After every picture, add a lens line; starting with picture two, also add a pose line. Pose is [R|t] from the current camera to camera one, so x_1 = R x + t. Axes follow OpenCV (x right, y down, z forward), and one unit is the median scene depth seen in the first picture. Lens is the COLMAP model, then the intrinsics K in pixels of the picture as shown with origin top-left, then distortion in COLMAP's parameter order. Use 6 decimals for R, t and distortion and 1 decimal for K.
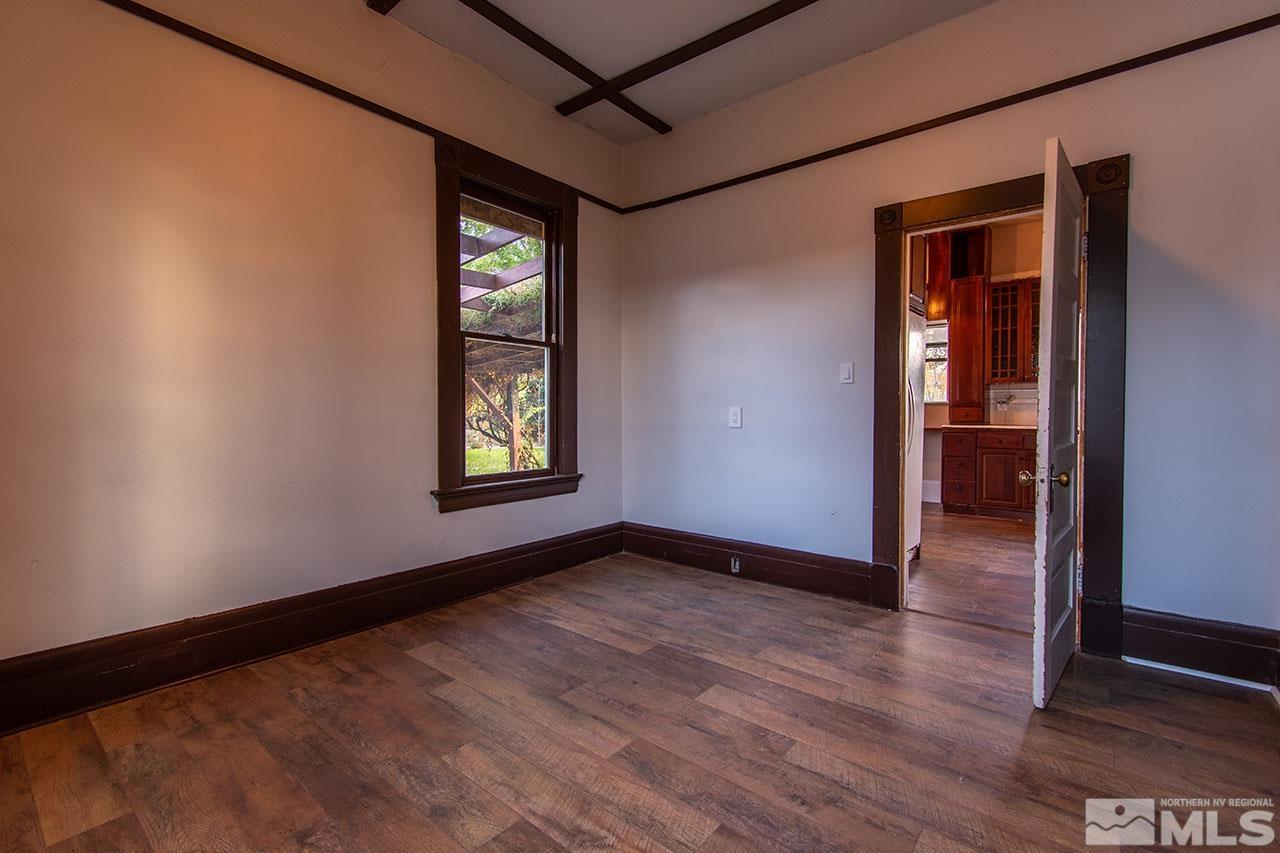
lens RADIAL K [[565.9, 0, 647.3], [0, 565.9, 424.1], [0, 0, 1]] dist [0.004414, -0.001449]
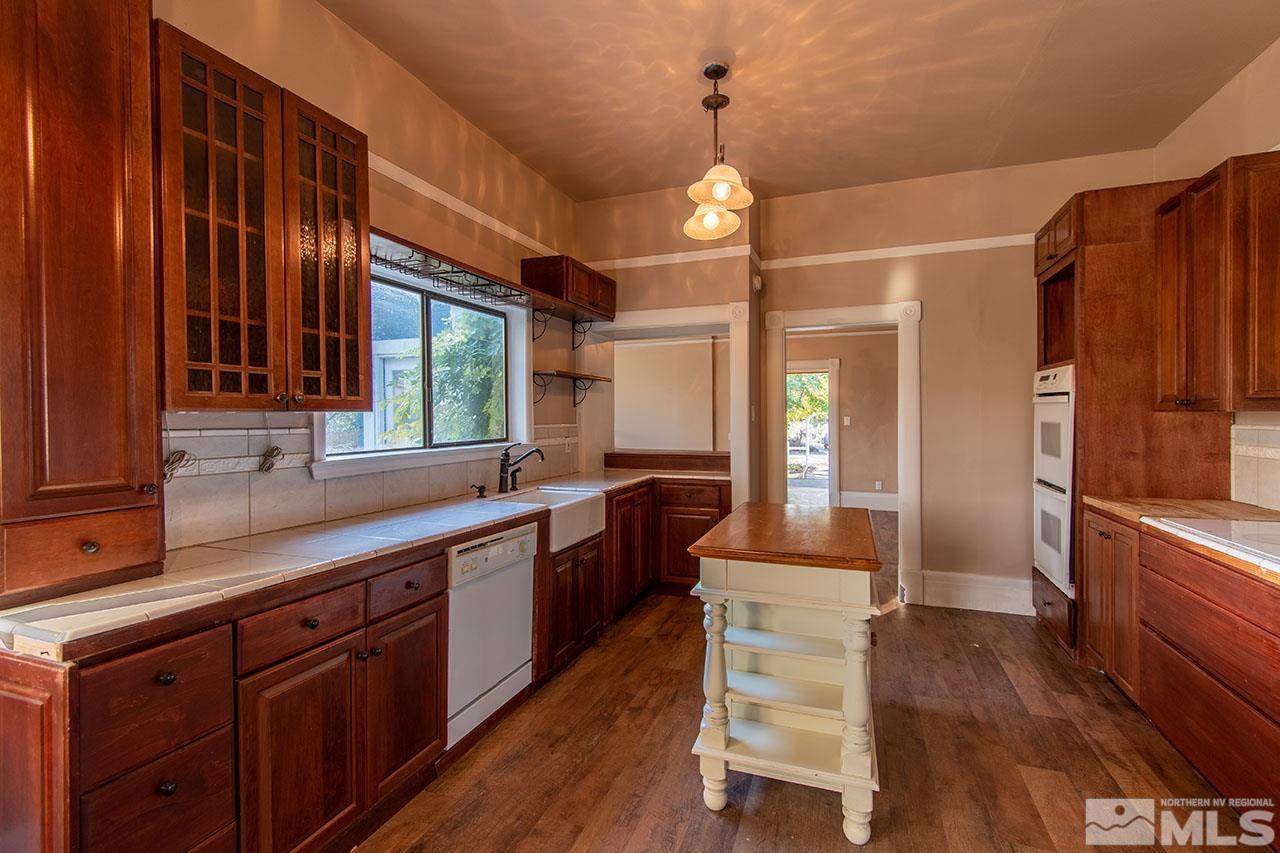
lens RADIAL K [[565.9, 0, 647.9], [0, 565.9, 423.9], [0, 0, 1]] dist [0.004414, -0.001449]
pose [[-0.314227, -0.010767, 0.949287, 0.625216], [0.022056, 0.999583, 0.018638, -0.144862], [-0.949092, 0.026794, -0.313859, 1.921824]]
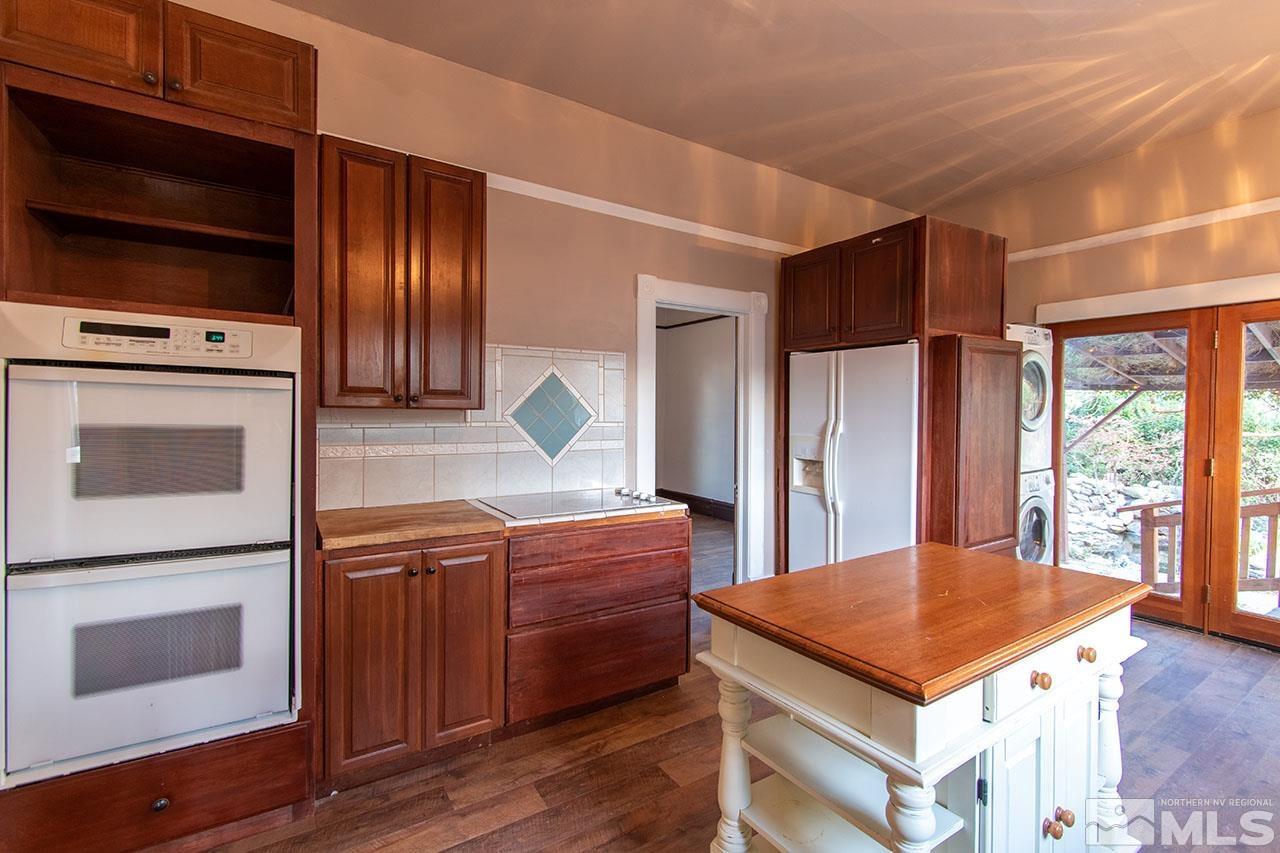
lens RADIAL K [[565.9, 0, 645.5], [0, 565.9, 422.7], [0, 0, 1]] dist [0.004414, -0.001449]
pose [[-0.320640, 0.015661, -0.947072, 1.947981], [-0.025616, 0.999354, 0.025198, -0.137615], [0.946855, 0.032339, -0.320031, 1.363036]]
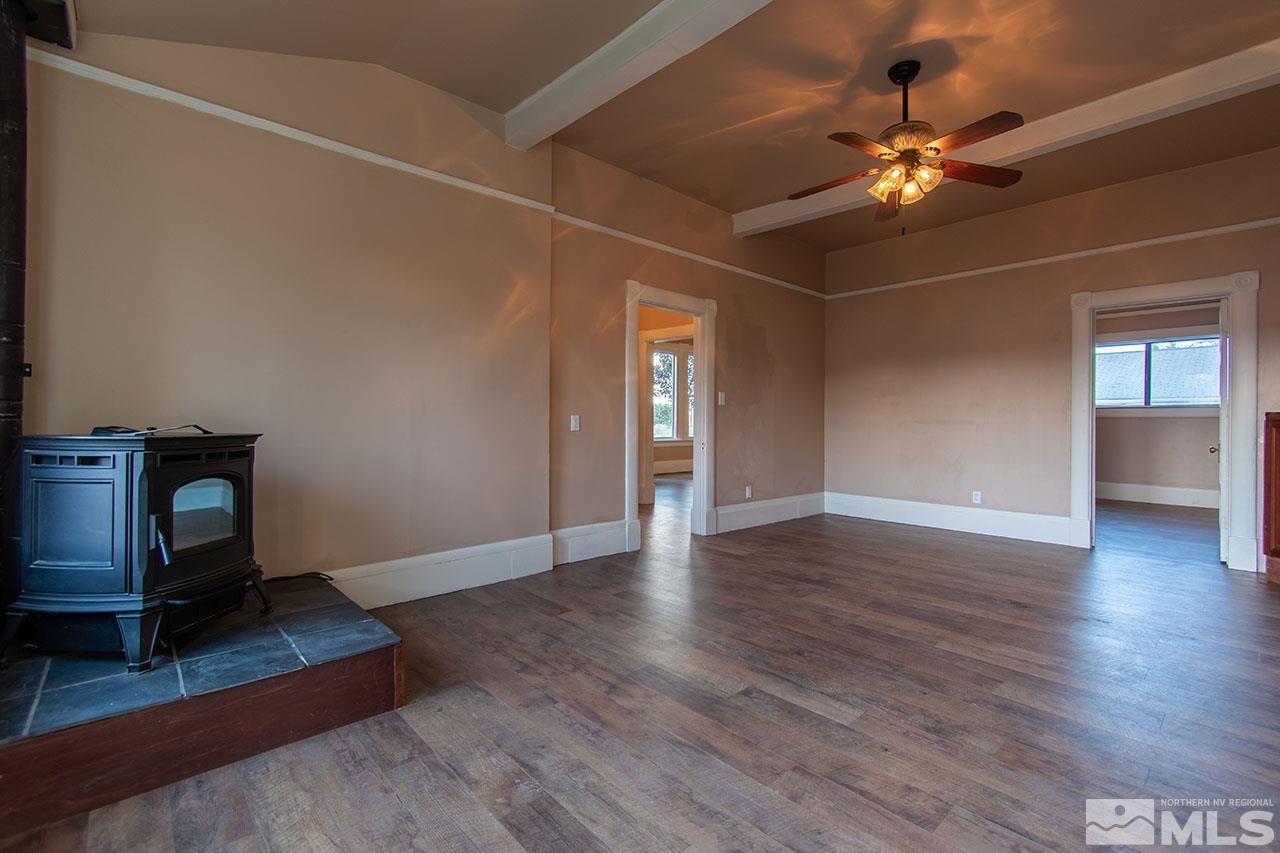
lens RADIAL K [[565.9, 0, 645.8], [0, 565.9, 422.8], [0, 0, 1]] dist [0.004414, -0.001449]
pose [[-0.986926, -0.006417, 0.161045, 3.081673], [-0.003049, 0.999772, 0.021157, -0.037372], [-0.161144, 0.020389, -0.986720, 1.957667]]
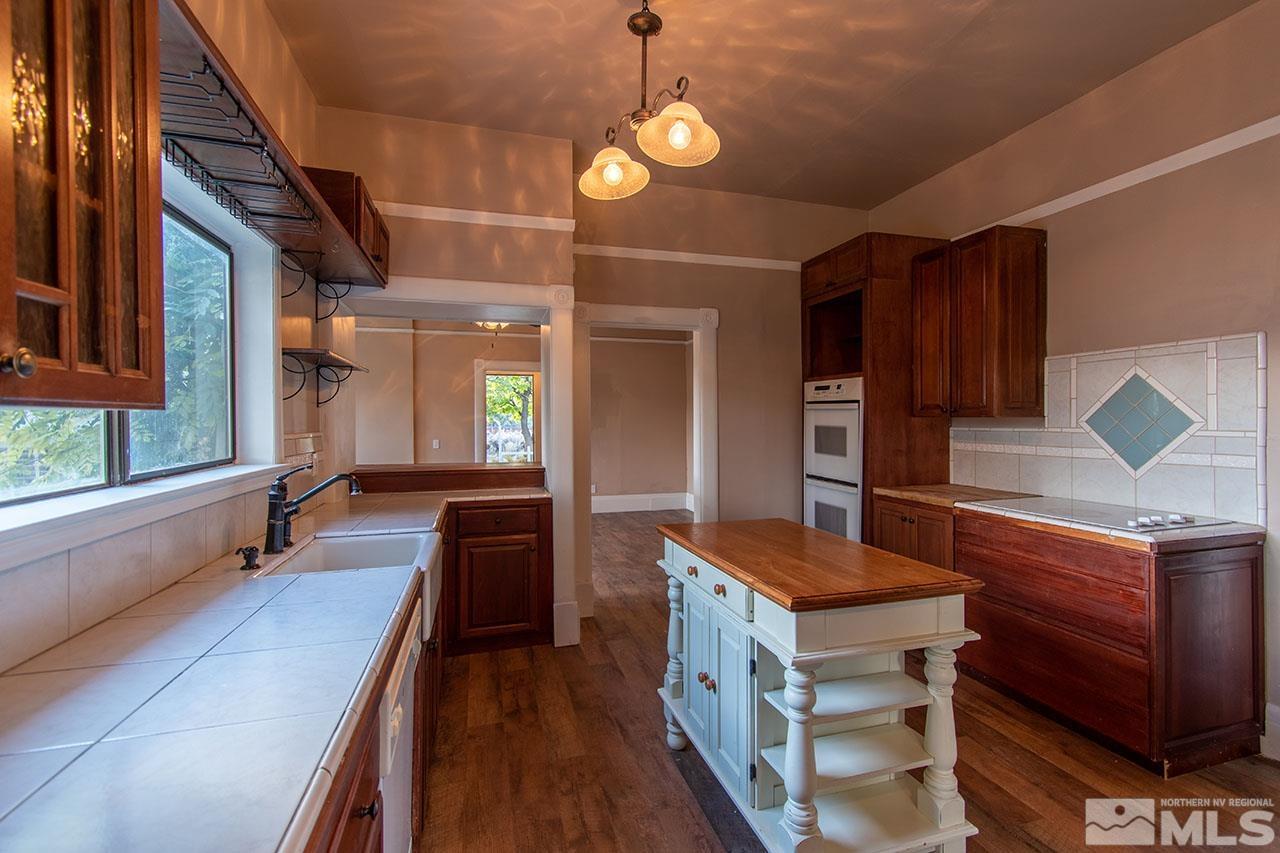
lens RADIAL K [[565.9, 0, 647.4], [0, 565.9, 422.8], [0, 0, 1]] dist [0.004414, -0.001449]
pose [[-0.819036, -0.000221, 0.573742, 1.086425], [0.014574, 0.999669, 0.021190, -0.151185], [-0.573557, 0.025718, -0.818762, 2.142861]]
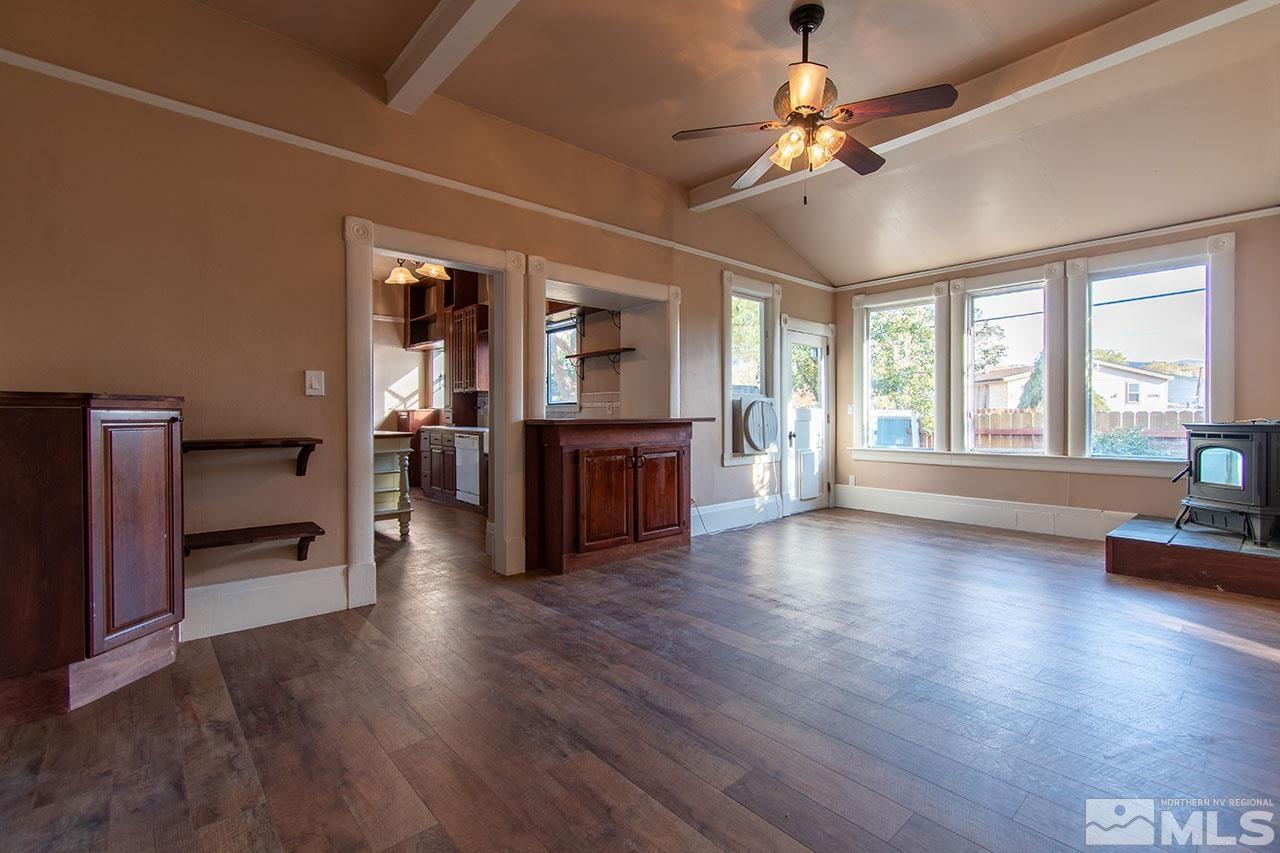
lens RADIAL K [[565.9, 0, 646.5], [0, 565.9, 425.9], [0, 0, 1]] dist [0.004414, -0.001449]
pose [[0.985733, 0.002228, -0.168304, 2.649036], [-0.002735, 0.999992, -0.002781, 0.006329], [0.168297, 0.003201, 0.985731, -0.293791]]
